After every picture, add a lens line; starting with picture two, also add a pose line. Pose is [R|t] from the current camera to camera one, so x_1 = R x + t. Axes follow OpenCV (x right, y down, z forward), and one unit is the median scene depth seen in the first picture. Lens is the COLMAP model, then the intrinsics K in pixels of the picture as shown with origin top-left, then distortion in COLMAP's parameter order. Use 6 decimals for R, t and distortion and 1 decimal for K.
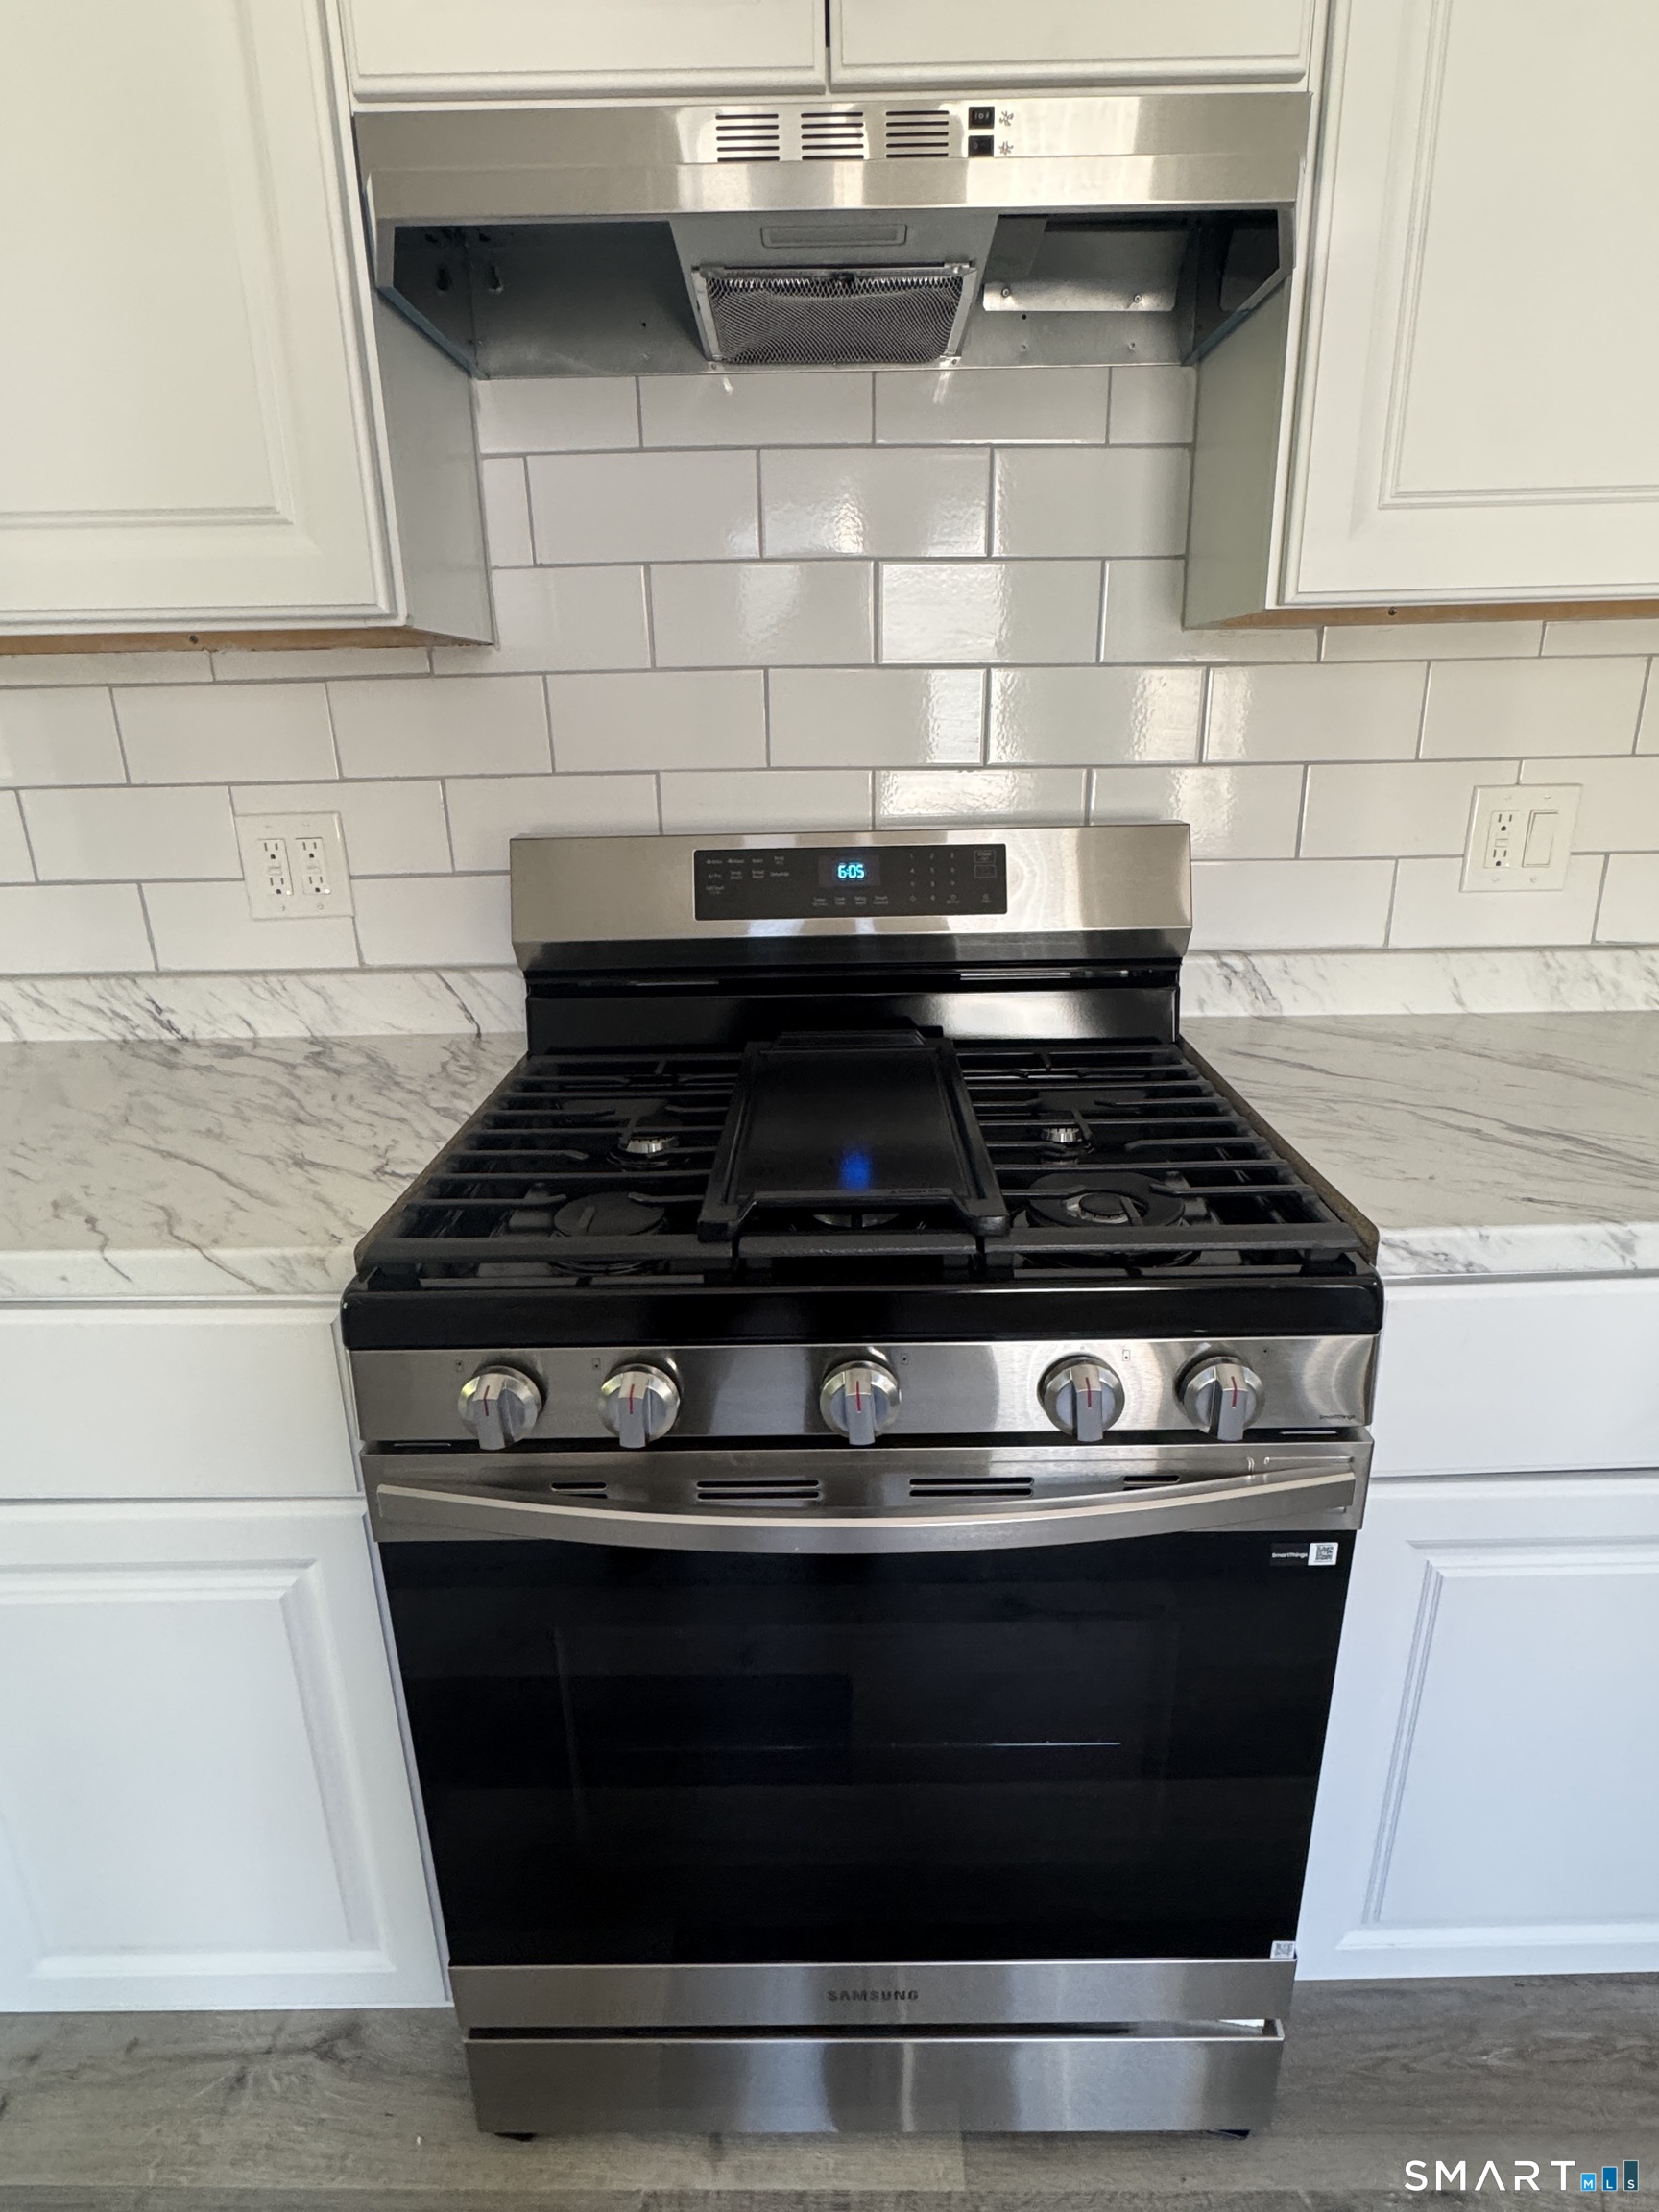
lens RADIAL K [[1179.6, 0, 834.4], [0, 1179.6, 1109.0], [0, 0, 1]] dist [-0.003213, -0.000160]
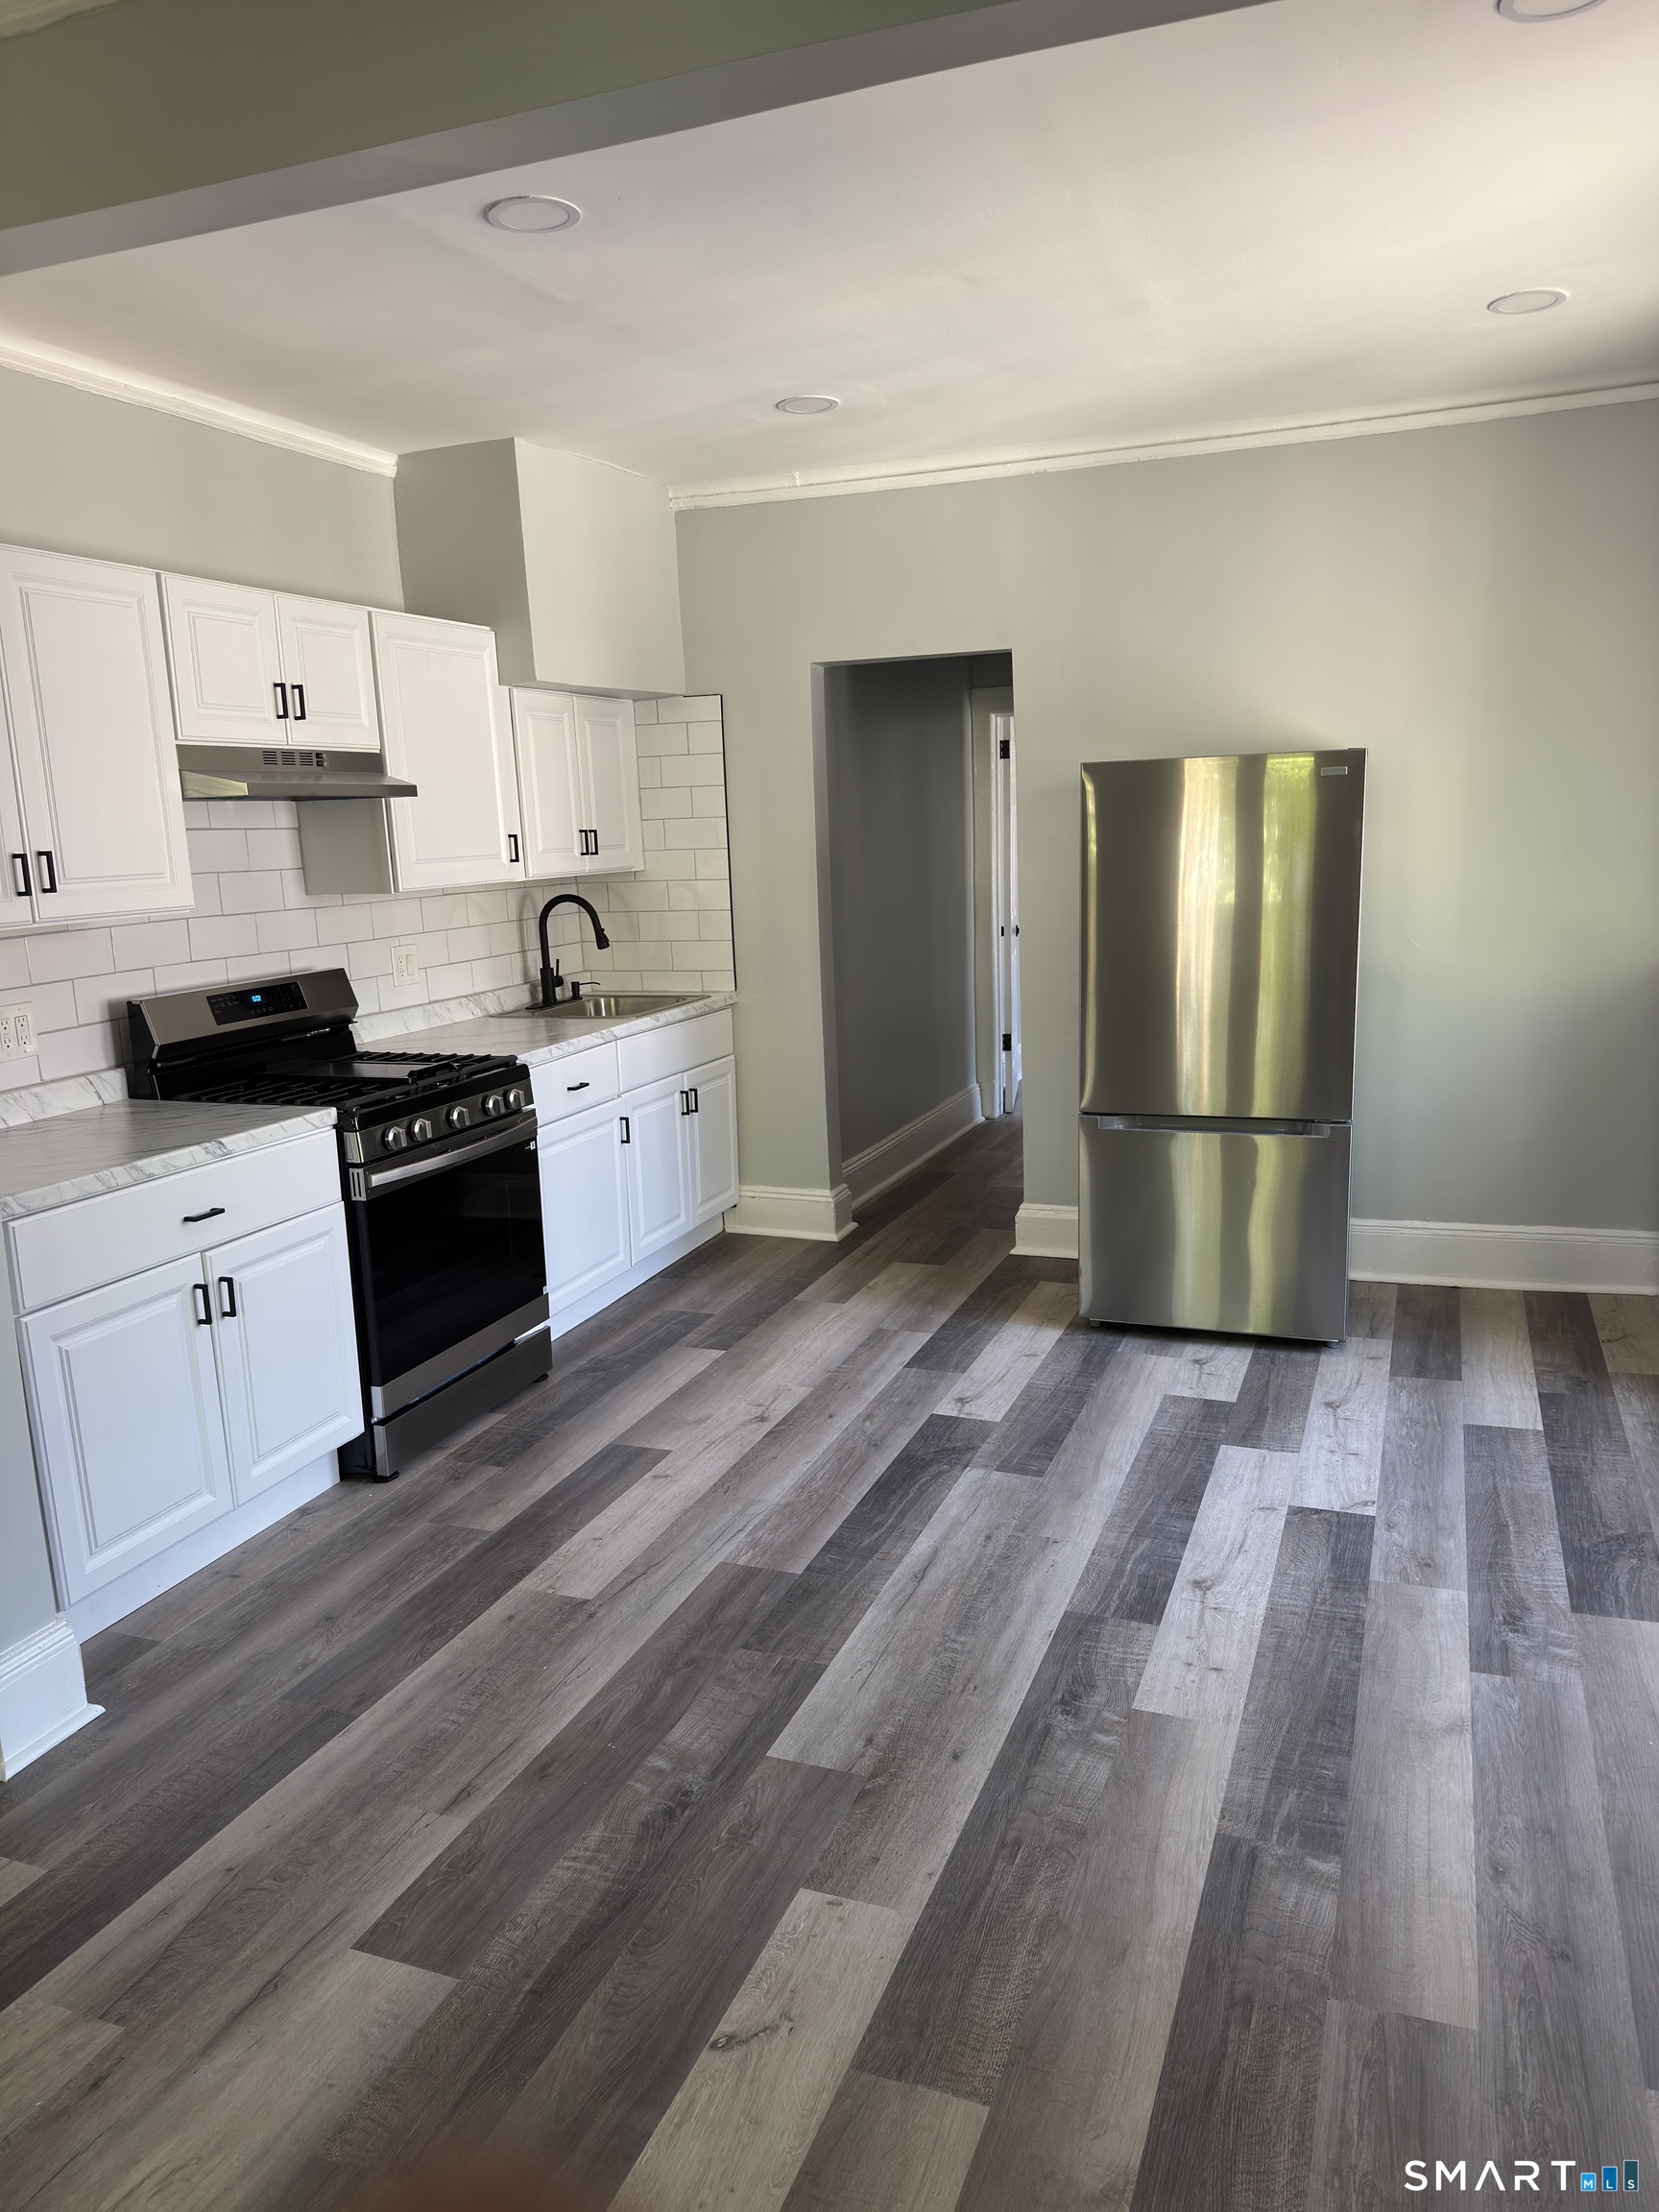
lens RADIAL K [[1478.4, 0, 825.3], [0, 1478.4, 1105.5], [0, 0, 1]] dist [-0.013170, -0.020587]
pose [[0.369623, -0.169105, 0.913664, -2.187840], [0.336577, 0.940890, 0.037982, 0.257703], [-0.866080, 0.293479, 0.404692, -1.064978]]
